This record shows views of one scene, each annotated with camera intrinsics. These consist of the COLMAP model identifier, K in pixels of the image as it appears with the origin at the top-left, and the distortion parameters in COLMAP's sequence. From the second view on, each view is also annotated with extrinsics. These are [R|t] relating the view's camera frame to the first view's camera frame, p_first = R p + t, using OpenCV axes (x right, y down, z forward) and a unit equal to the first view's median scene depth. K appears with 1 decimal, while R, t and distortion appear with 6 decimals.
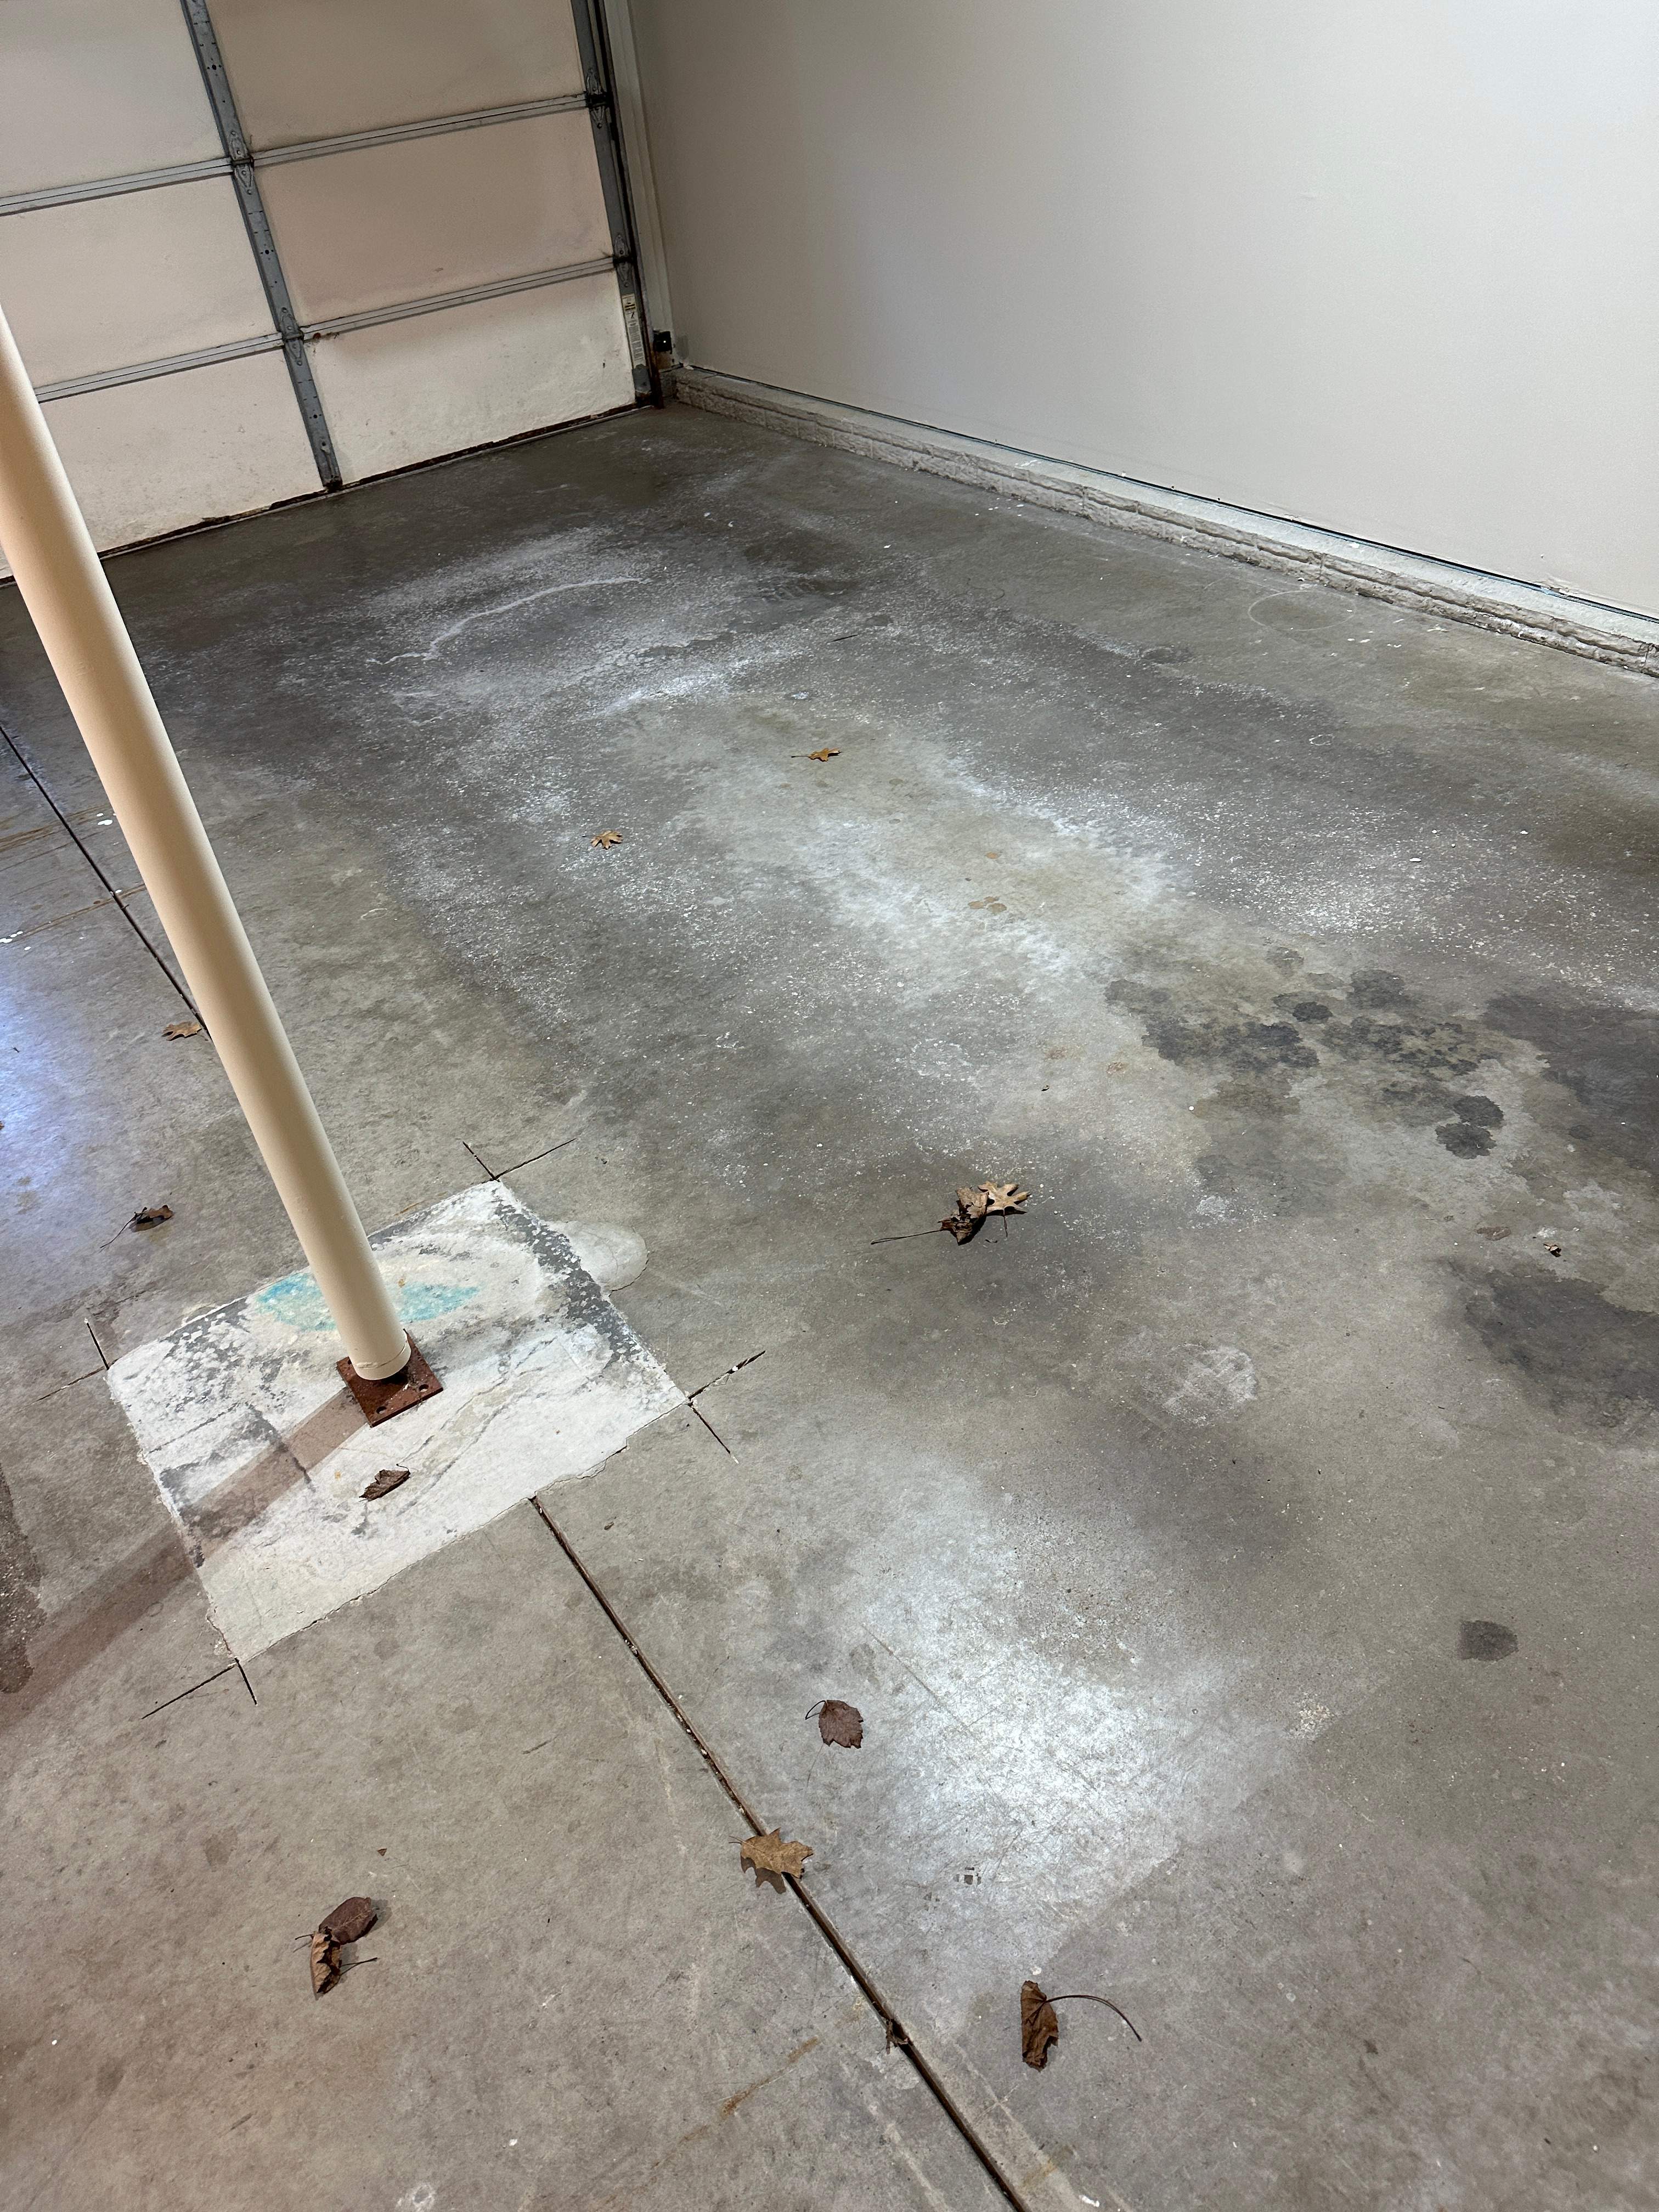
lens RADIAL K [[1568.8, 0, 811.5], [0, 1568.8, 1060.6], [0, 0, 1]] dist [0.109997, -0.123109]
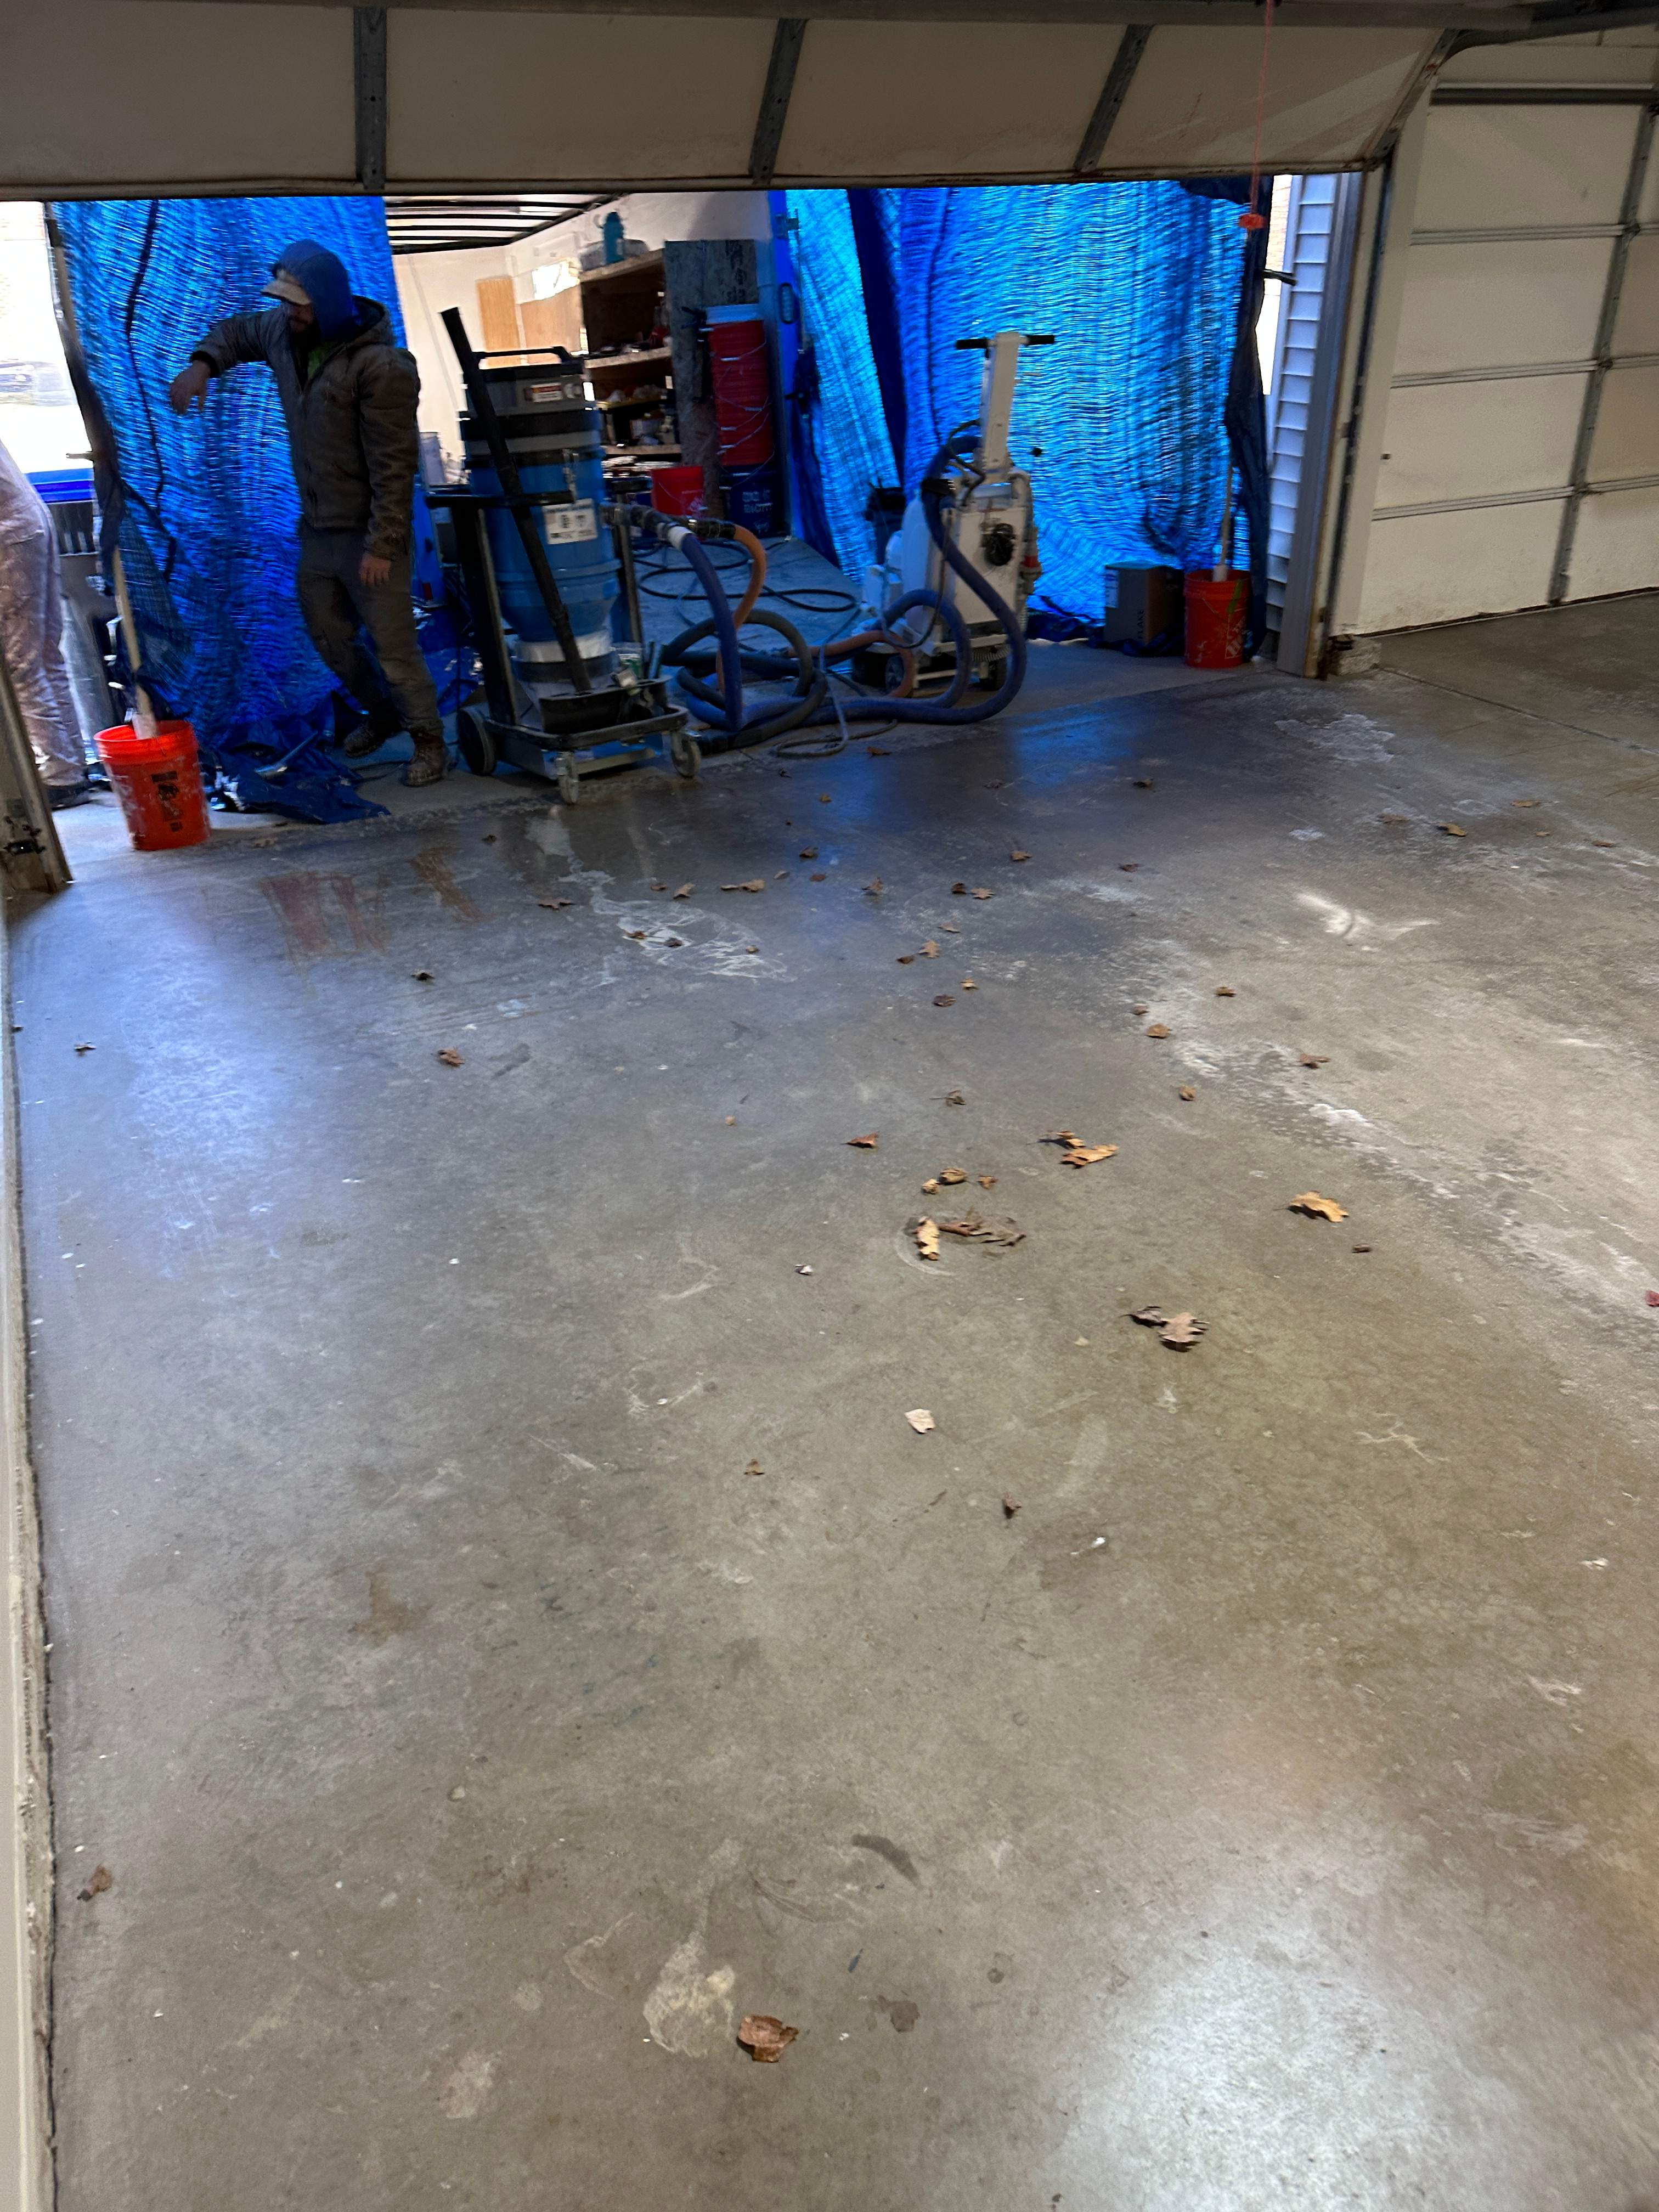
lens RADIAL K [[1593.3, 0, 778.6], [0, 1593.3, 1114.8], [0, 0, 1]] dist [0.011987, -0.016143]
pose [[0.984107, 0.146253, -0.100710, -1.324528], [-0.156822, 0.981864, -0.106532, 0.508762], [0.083303, 0.120632, 0.989196, -0.503181]]
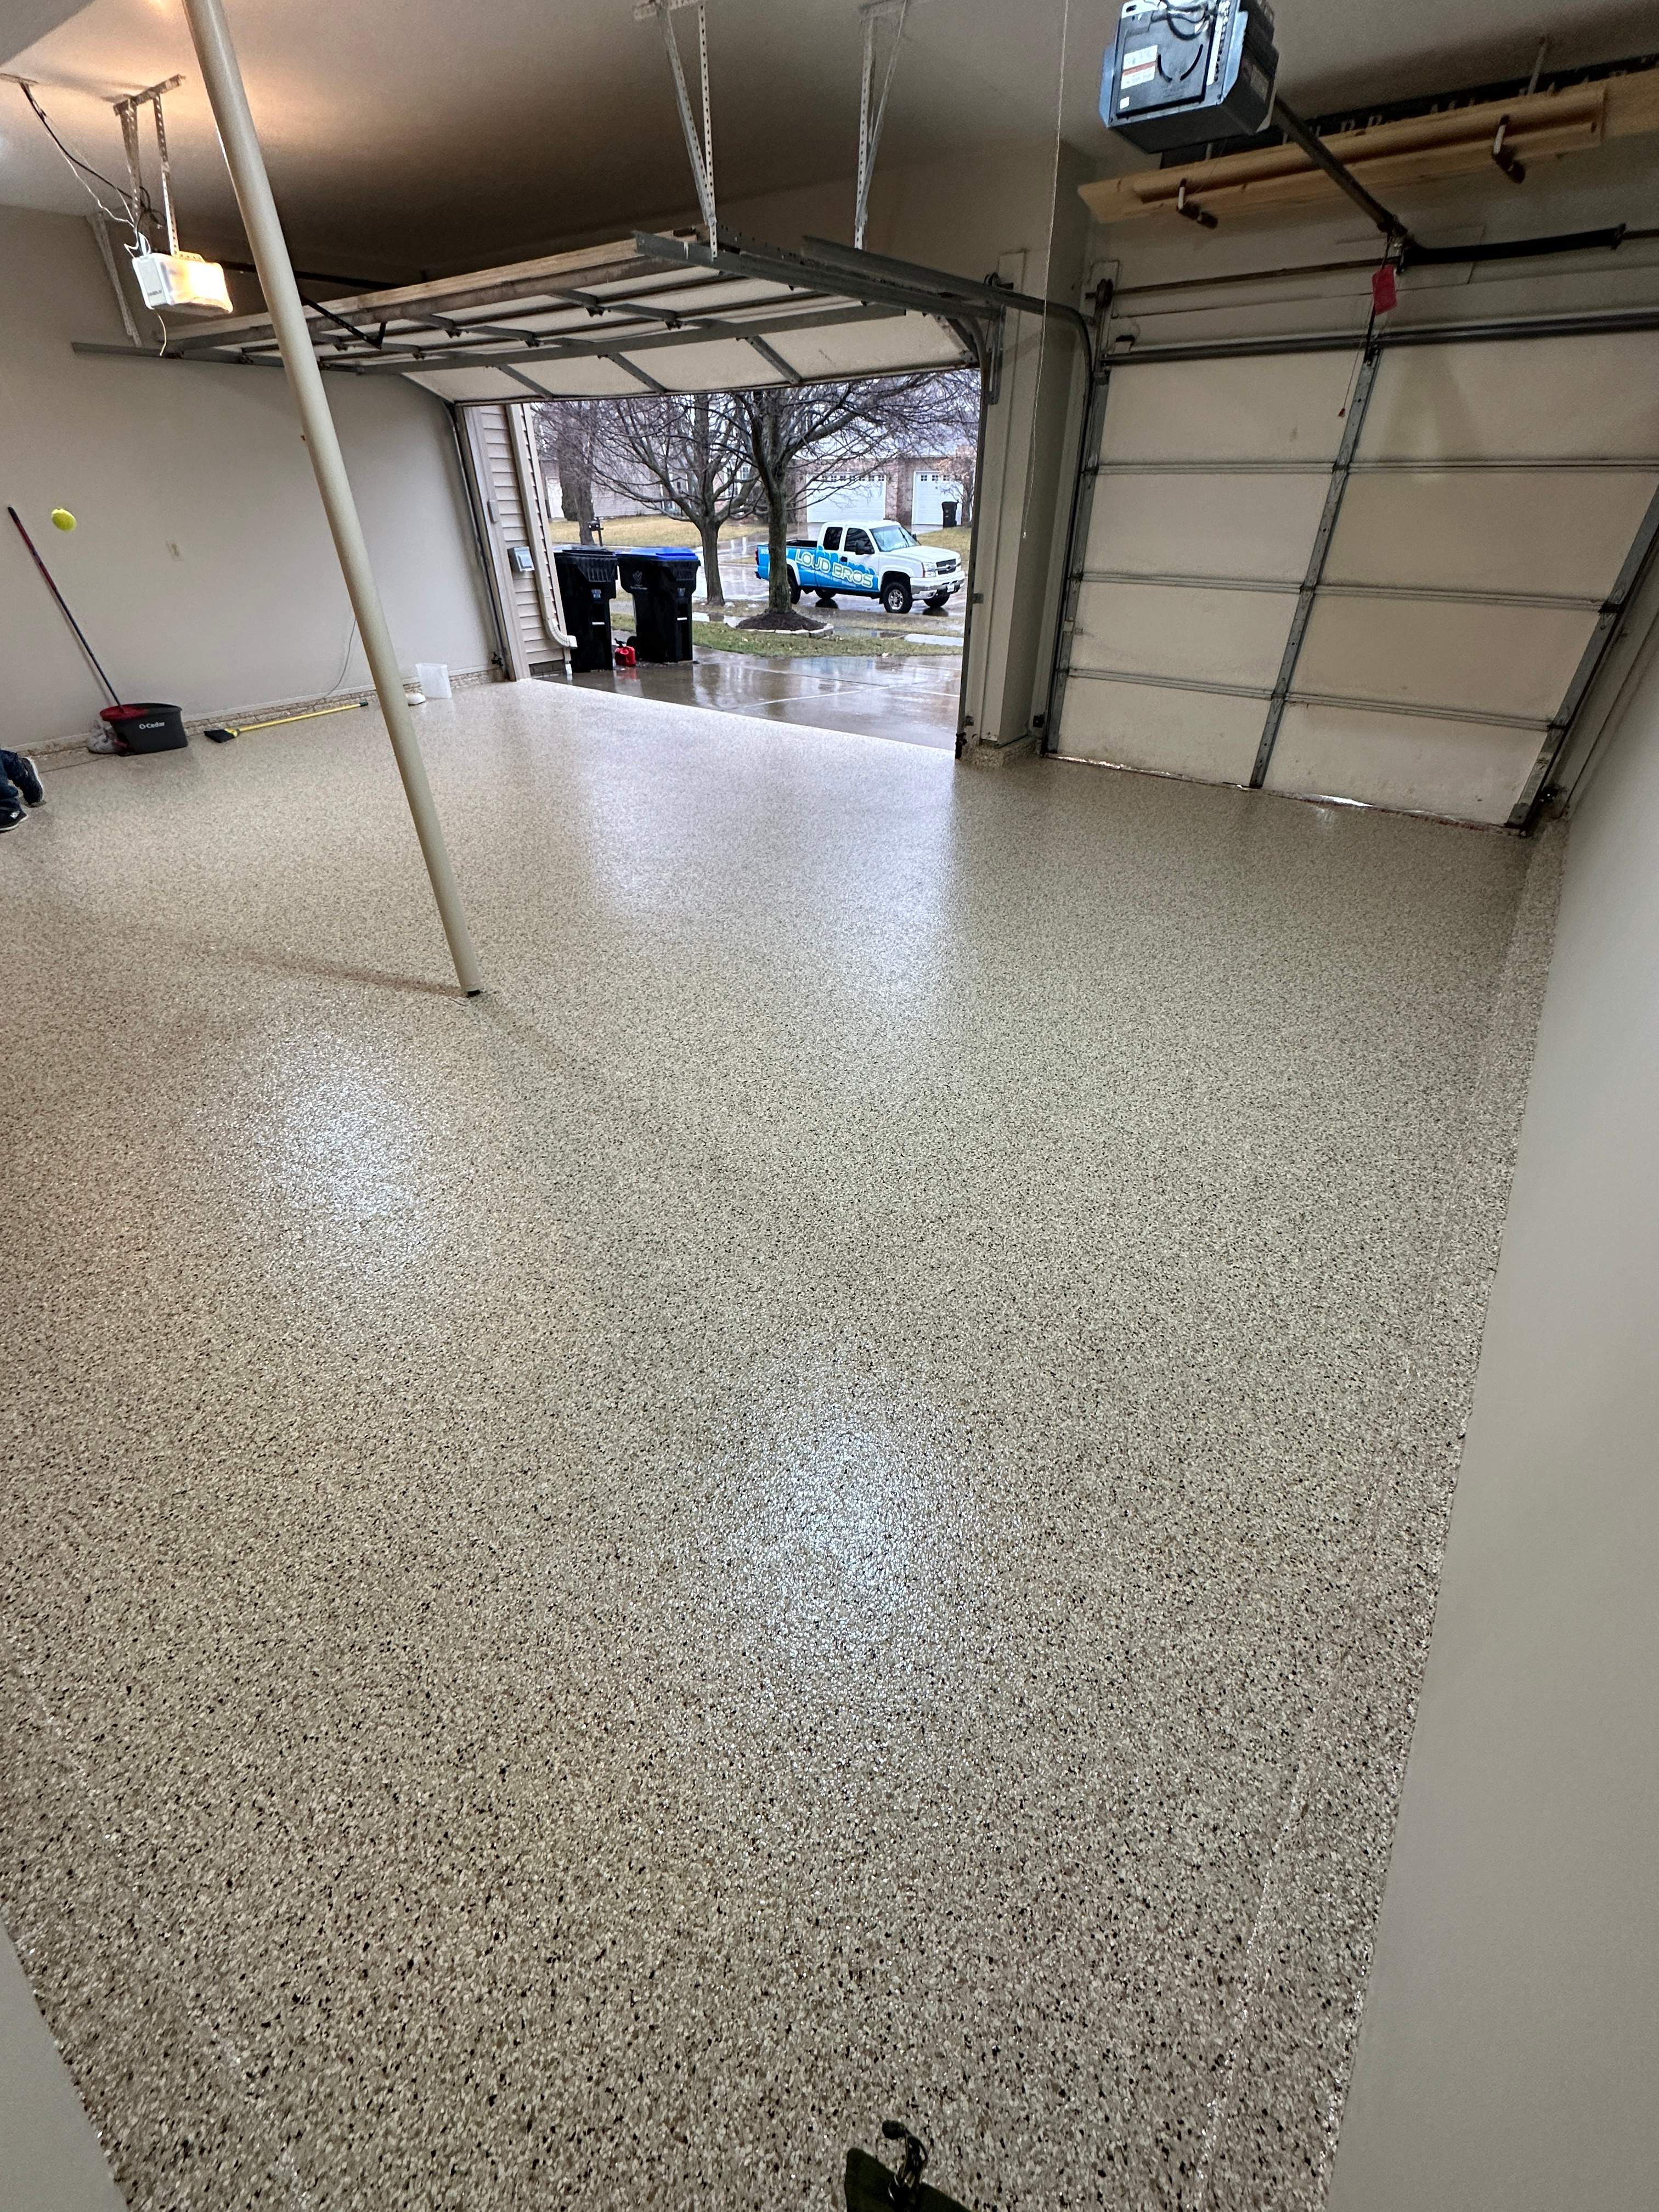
lens RADIAL K [[877.6, 0, 831.3], [0, 877.6, 1107.0], [0, 0, 1]] dist [-0.000463, -0.000289]
pose [[0.320245, 0.634818, -0.703171, 0.738329], [-0.584582, 0.716511, 0.380626, -0.393031], [0.745458, 0.289167, 0.600562, 0.427543]]
